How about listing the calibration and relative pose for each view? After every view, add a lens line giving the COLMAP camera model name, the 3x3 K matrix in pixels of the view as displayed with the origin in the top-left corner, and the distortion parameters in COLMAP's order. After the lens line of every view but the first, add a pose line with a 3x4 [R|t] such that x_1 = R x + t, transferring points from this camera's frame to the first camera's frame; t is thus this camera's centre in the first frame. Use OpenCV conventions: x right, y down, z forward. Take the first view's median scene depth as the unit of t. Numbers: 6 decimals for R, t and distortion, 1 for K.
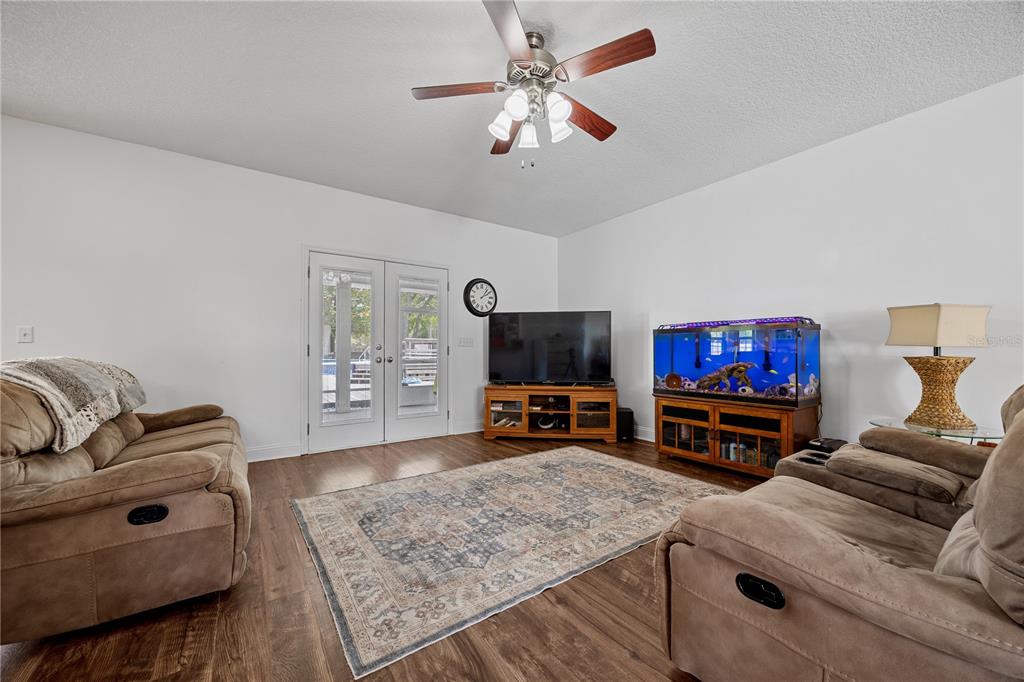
lens RADIAL K [[389.7, 0, 513.8], [0, 389.7, 345.3], [0, 0, 1]] dist [-0.001985, -0.000253]
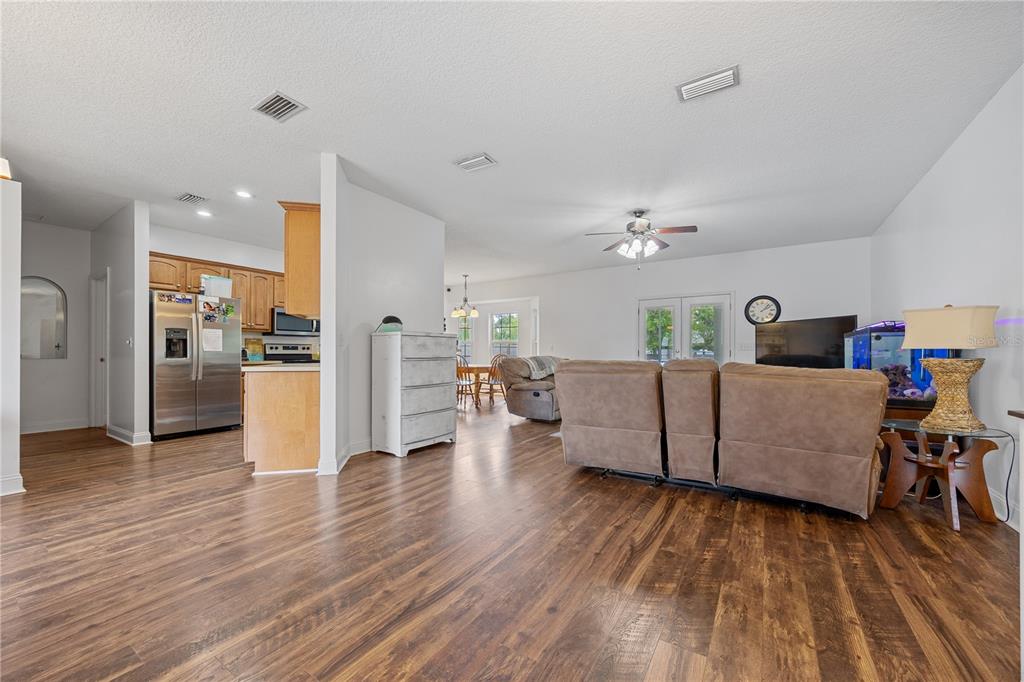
lens RADIAL K [[389.7, 0, 515.3], [0, 389.7, 348.6], [0, 0, 1]] dist [-0.001985, -0.000253]
pose [[0.374858, -0.010106, -0.927027, 0.790921], [0.011616, 0.999913, -0.006203, -0.003080], [0.927009, -0.008443, 0.374943, -0.204019]]
